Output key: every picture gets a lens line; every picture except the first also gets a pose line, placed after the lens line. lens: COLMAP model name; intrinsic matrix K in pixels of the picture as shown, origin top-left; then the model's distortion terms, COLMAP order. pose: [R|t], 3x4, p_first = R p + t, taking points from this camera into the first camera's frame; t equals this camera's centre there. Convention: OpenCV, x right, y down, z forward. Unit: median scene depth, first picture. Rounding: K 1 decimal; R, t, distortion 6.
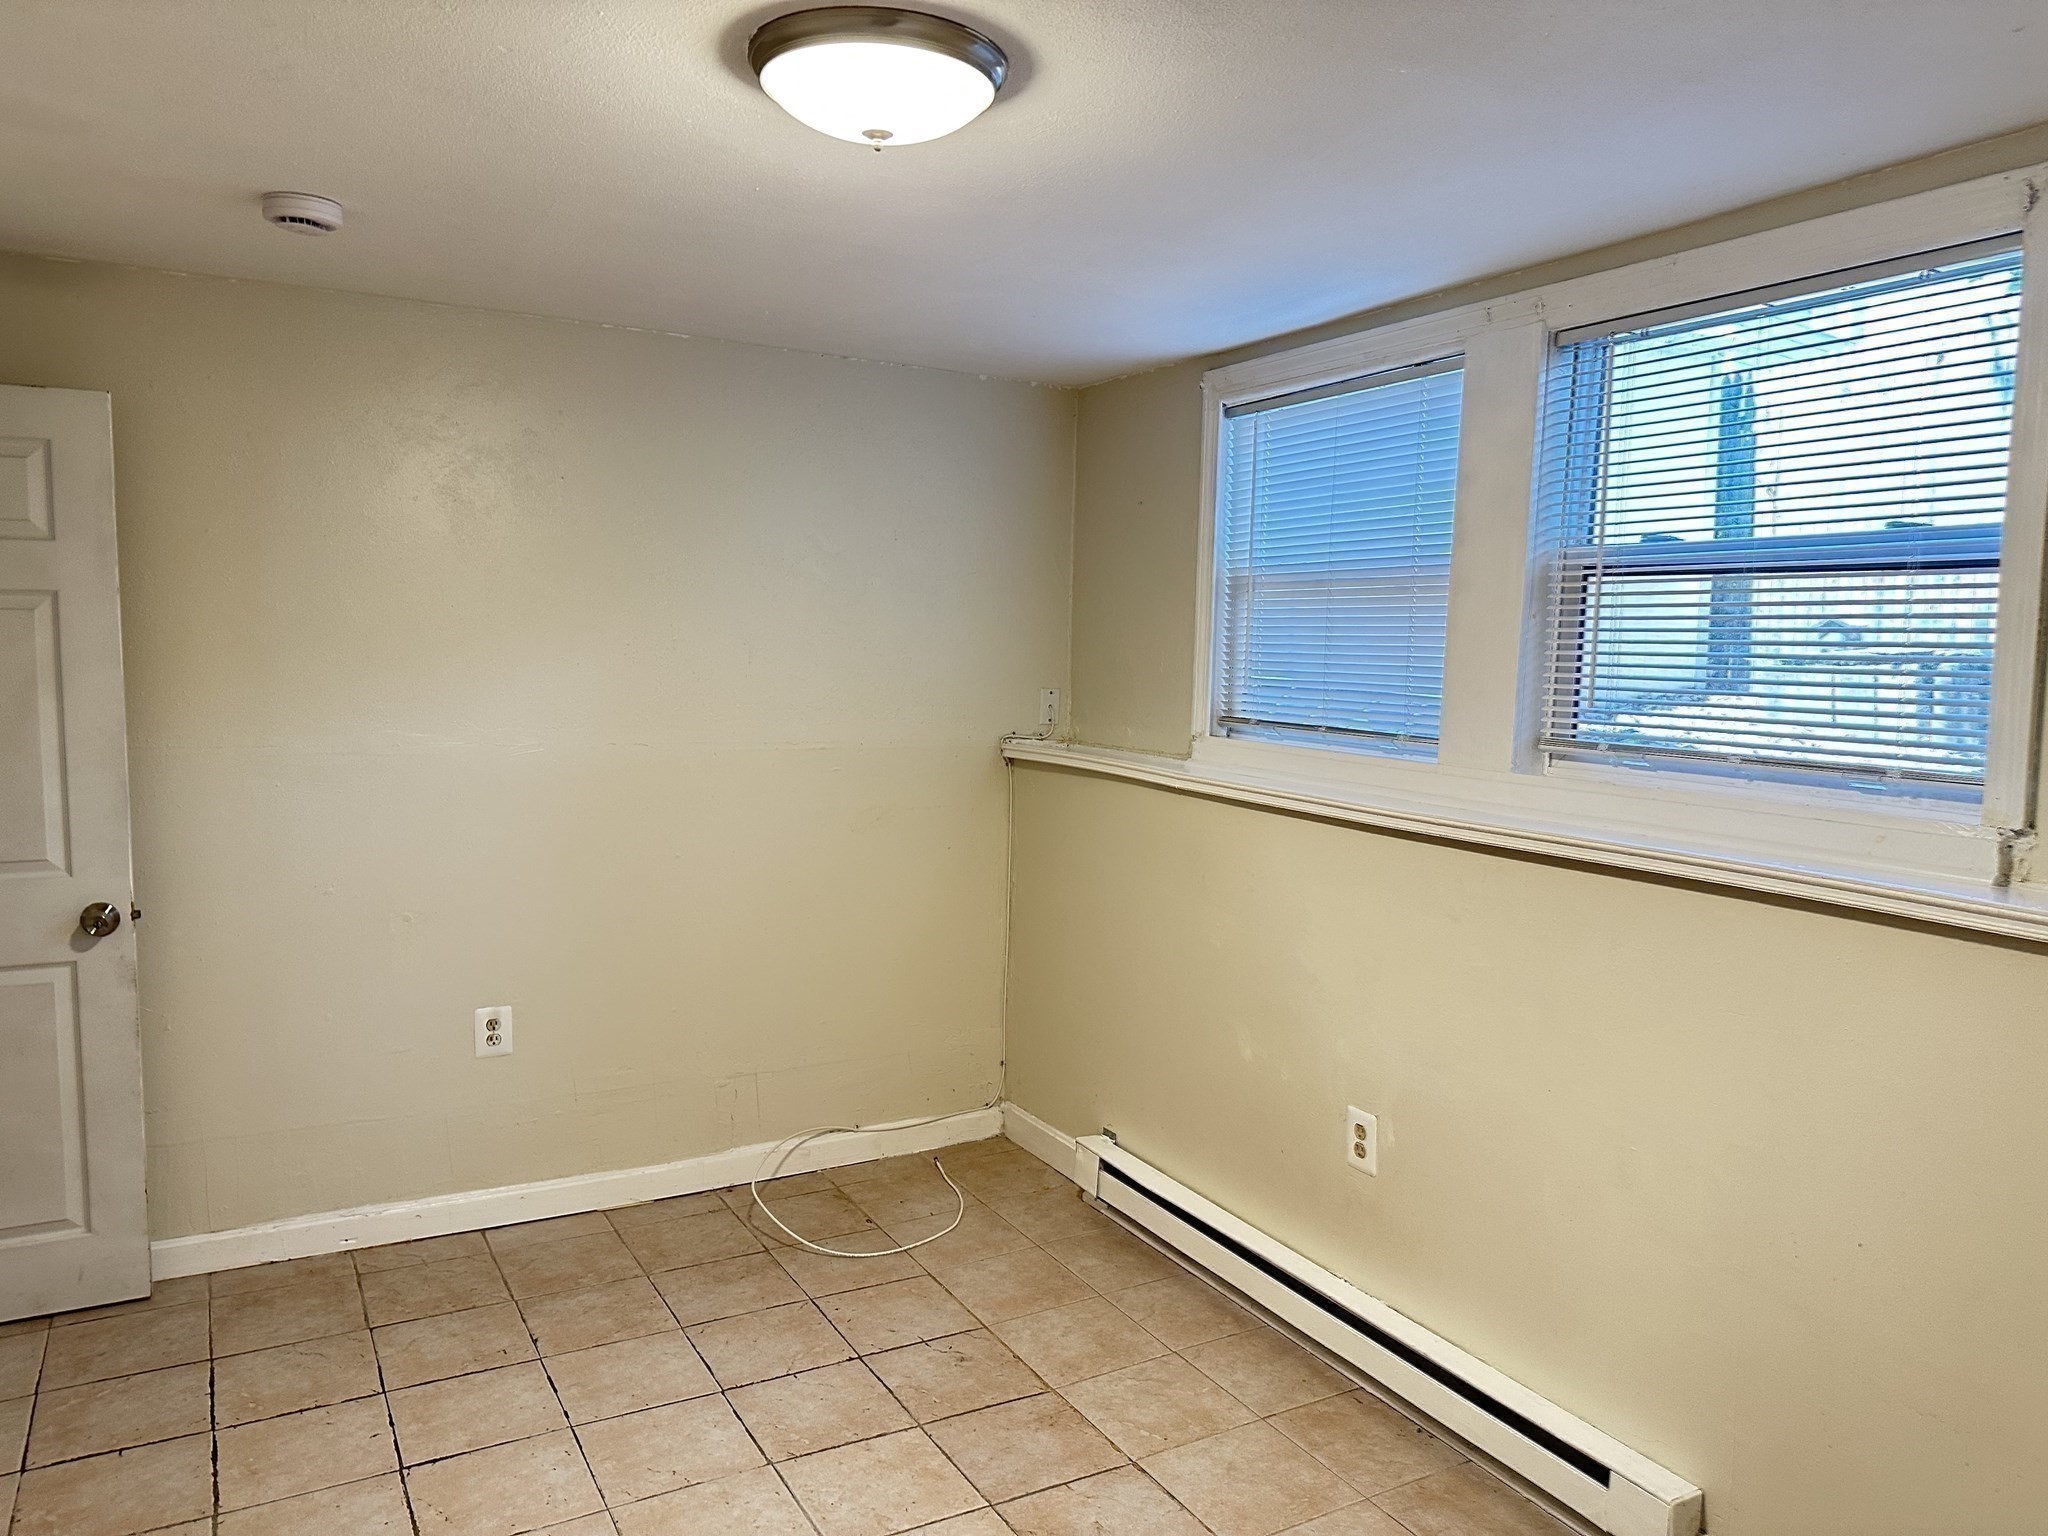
lens RADIAL K [[1439.7, 0, 1026.2], [0, 1439.7, 776.3], [0, 0, 1]] dist [0.163007, -0.290435]
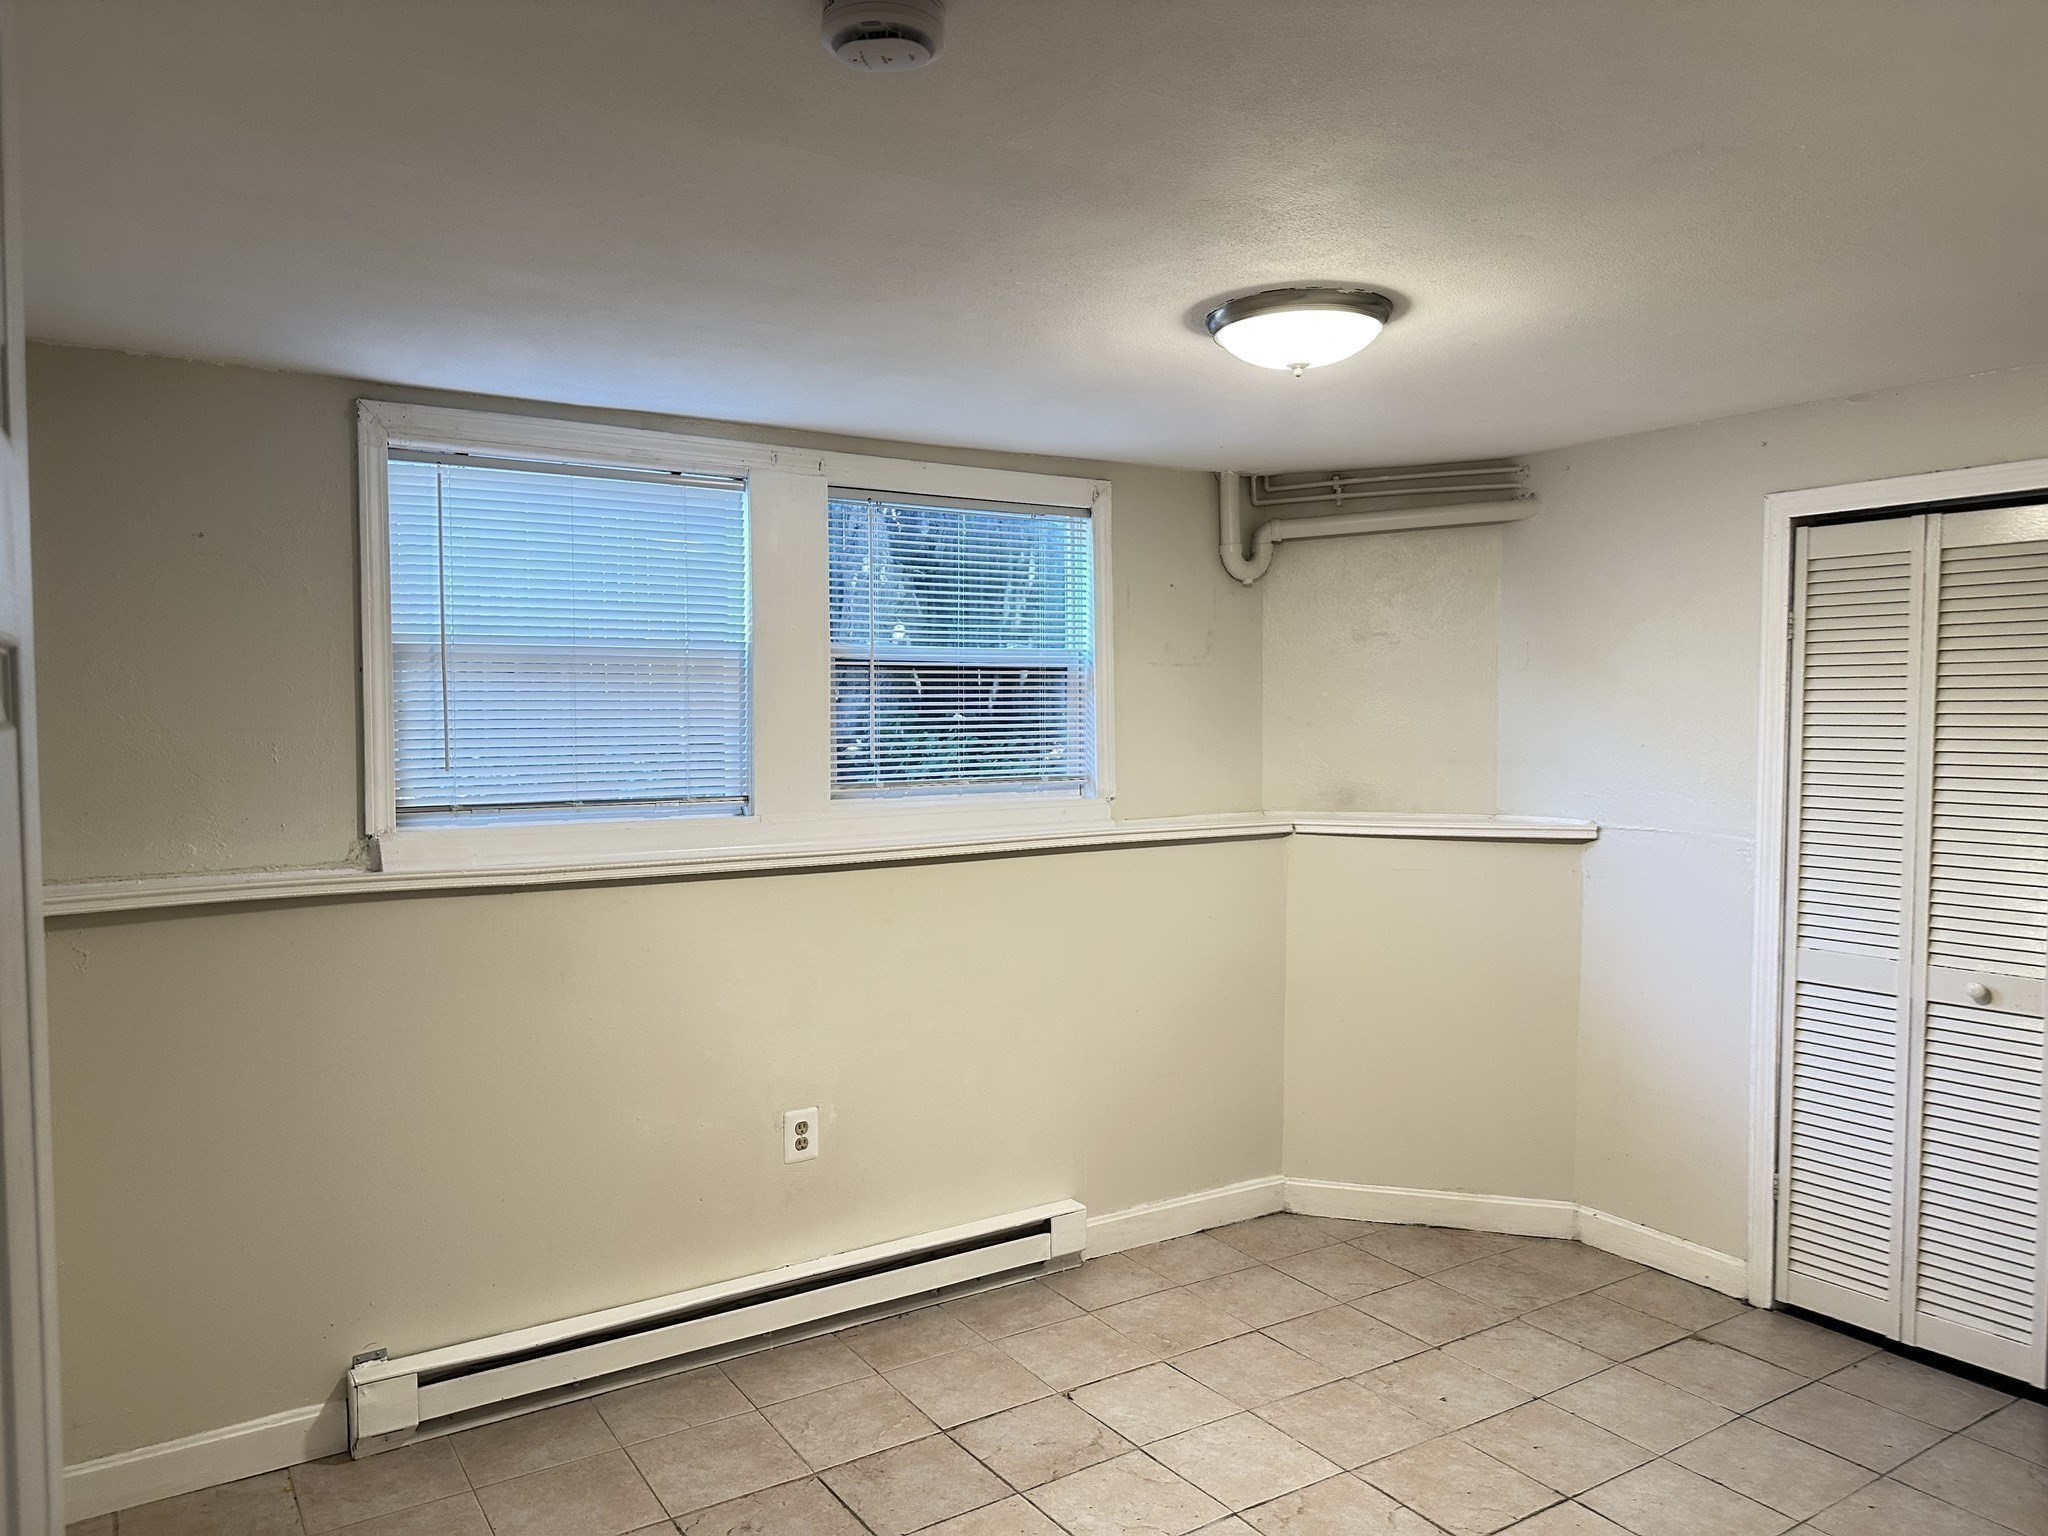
lens RADIAL K [[1458.2, 0, 1030.6], [0, 1458.2, 769.0], [0, 0, 1]] dist [0.055782, -0.059394]
pose [[-0.075163, -0.057666, 0.995502, -0.951315], [0.100220, 0.992835, 0.065078, -0.103611], [-0.992122, 0.104660, -0.068845, 0.872688]]
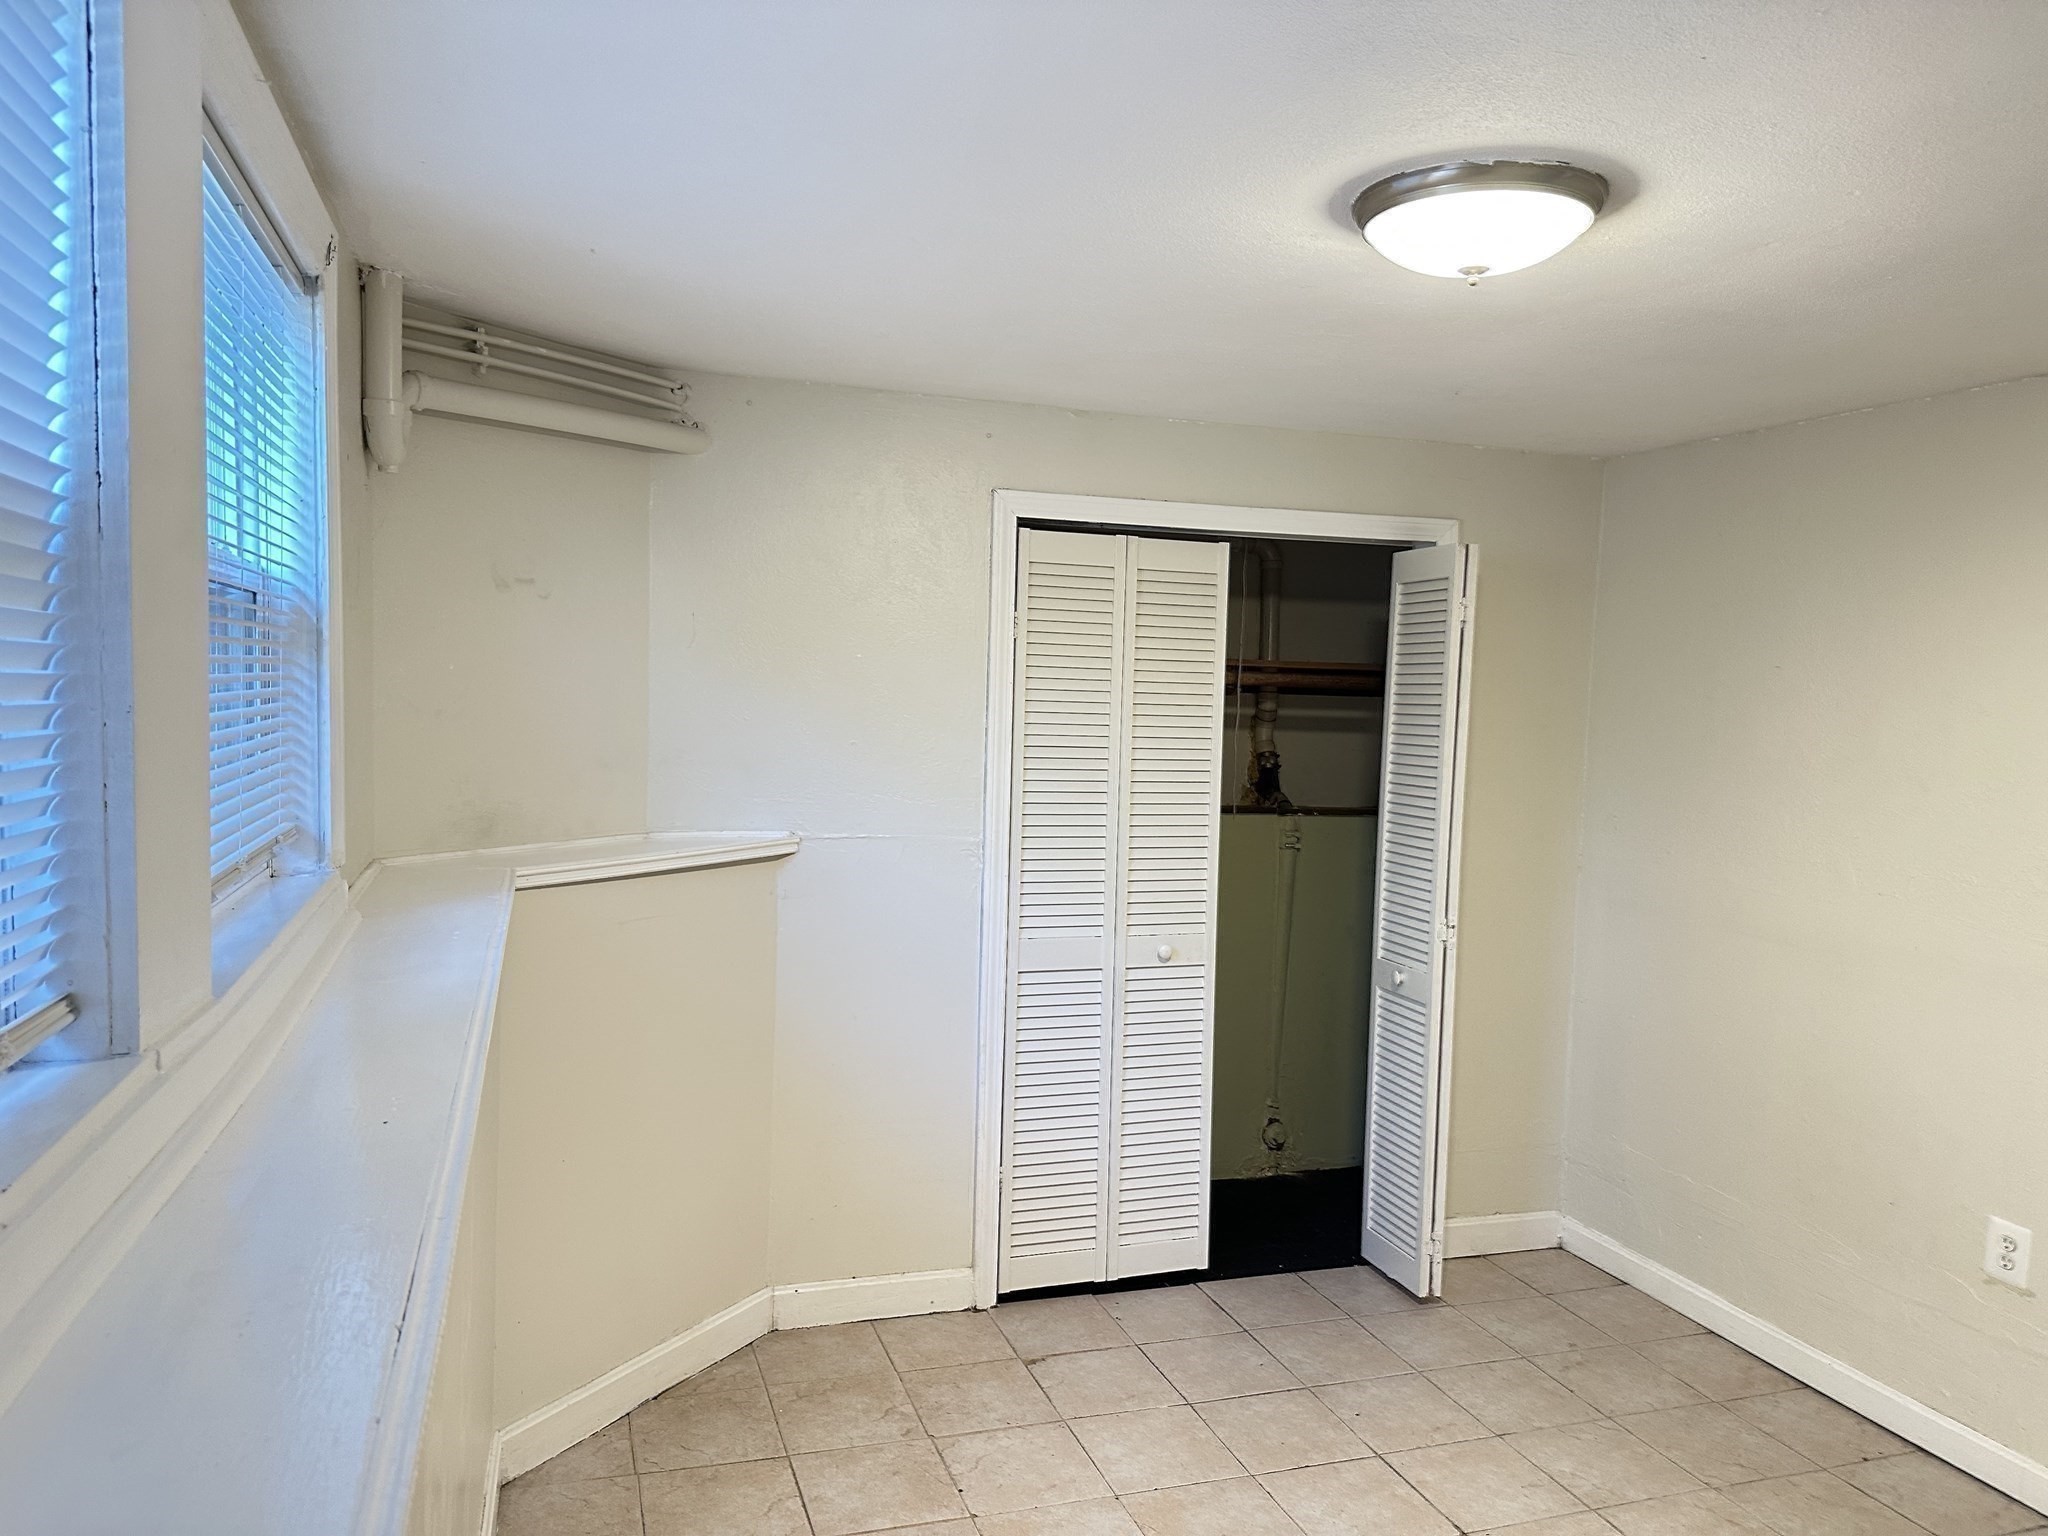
lens RADIAL K [[1439.7, 0, 1026.2], [0, 1439.7, 776.3], [0, 0, 1]] dist [0.163007, -0.290435]
pose [[-0.982768, -0.056841, 0.175888, 0.007147], [-0.029182, 0.987324, 0.156012, -0.142745], [-0.182526, 0.148191, -0.971969, 1.350954]]
